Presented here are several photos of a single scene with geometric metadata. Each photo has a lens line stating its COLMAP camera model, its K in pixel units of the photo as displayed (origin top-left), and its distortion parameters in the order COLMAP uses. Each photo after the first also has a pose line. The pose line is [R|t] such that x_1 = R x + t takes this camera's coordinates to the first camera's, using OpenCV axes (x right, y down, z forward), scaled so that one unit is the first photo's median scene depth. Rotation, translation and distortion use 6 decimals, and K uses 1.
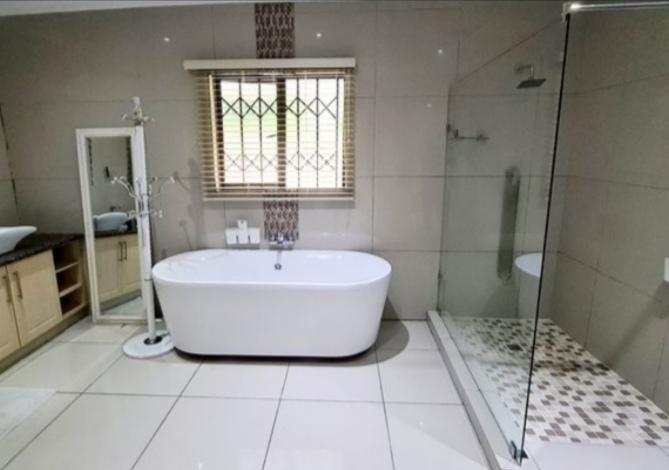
lens RADIAL K [[384.1, 0, 322.2], [0, 384.1, 225.8], [0, 0, 1]] dist [0.000272, -0.001461]
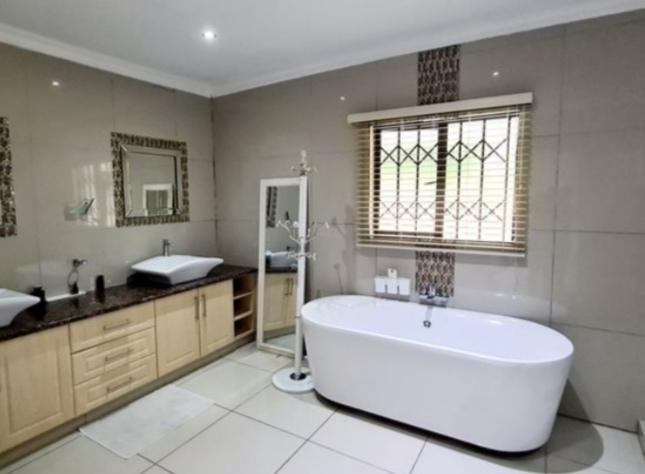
lens RADIAL K [[384.3, 0, 309.4], [0, 384.3, 230.7], [0, 0, 1]] dist [0.001602, 0.002601]
pose [[0.879562, 0.043818, -0.473762, 0.064388], [-0.095390, 0.991773, -0.085367, -0.008495], [0.466123, 0.120278, 0.876506, 0.047177]]
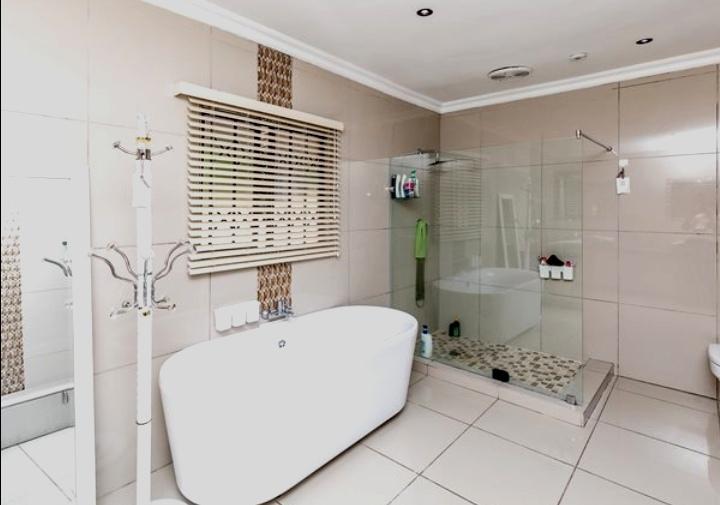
lens RADIAL K [[383.7, 0, 361.0], [0, 383.7, 205.6], [0, 0, 1]] dist [0.000506, 0.000633]
pose [[0.612384, 0.014250, 0.790432, -0.692416], [0.150119, 0.979550, -0.133964, -0.049715], [-0.776177, 0.200696, 0.597722, 0.333999]]
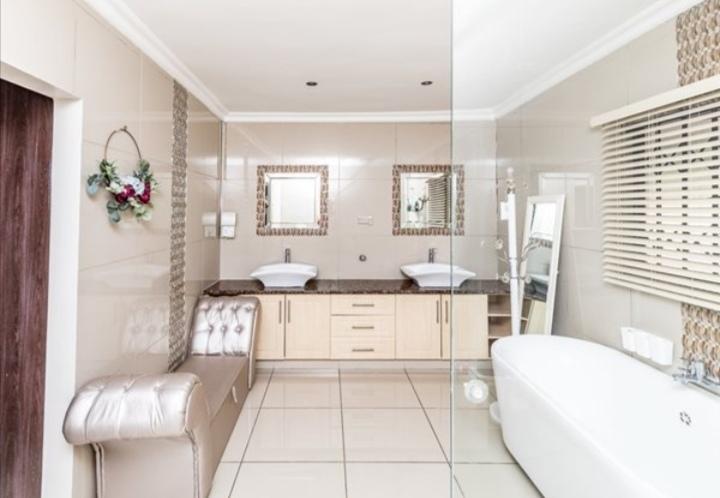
lens RADIAL K [[377.6, 0, 334.7], [0, 377.6, 203.2], [0, 0, 1]] dist [0.004577, 0.001502]
pose [[0.075654, -0.007769, -0.997104, 0.444227], [-0.204468, 0.978600, -0.023138, -0.094459], [0.975945, 0.205627, 0.072447, 0.386024]]
